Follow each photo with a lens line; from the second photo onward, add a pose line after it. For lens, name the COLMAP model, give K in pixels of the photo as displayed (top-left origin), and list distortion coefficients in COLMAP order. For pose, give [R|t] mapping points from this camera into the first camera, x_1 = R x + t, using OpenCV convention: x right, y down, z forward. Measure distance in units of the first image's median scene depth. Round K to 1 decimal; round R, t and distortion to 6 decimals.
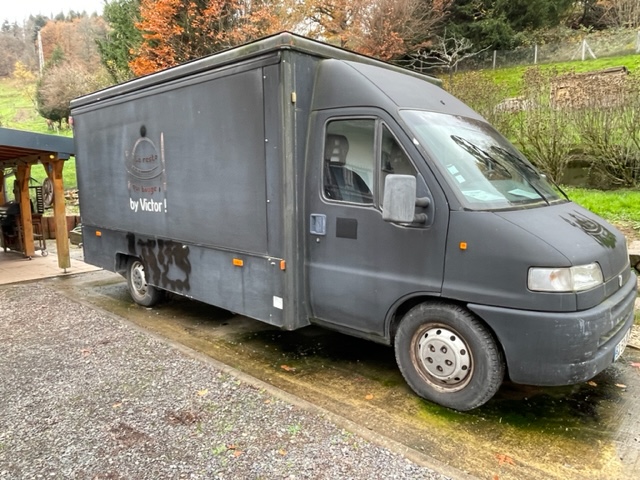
lens RADIAL K [[454.2, 0, 321.1], [0, 454.2, 239.6], [0, 0, 1]] dist [-0.002765, -0.001650]
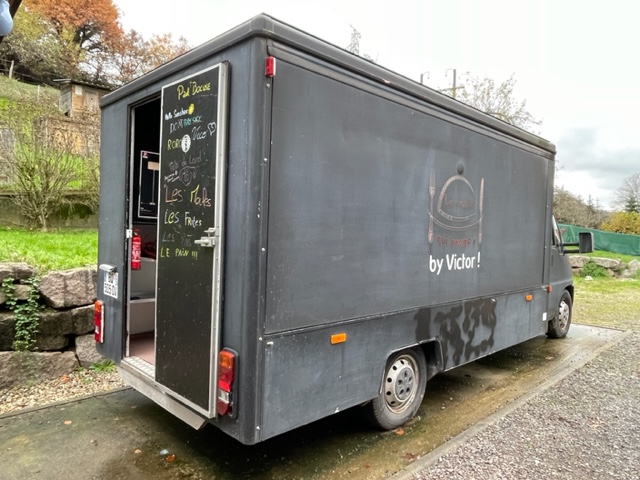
lens RADIAL K [[454.2, 0, 321.1], [0, 454.2, 240.3], [0, 0, 1]] dist [-0.002765, -0.001650]
pose [[0.047601, -0.011691, 0.998798, -1.194983], [0.115786, 0.993255, 0.006108, -0.148065], [-0.992133, 0.115356, 0.048633, 1.219692]]
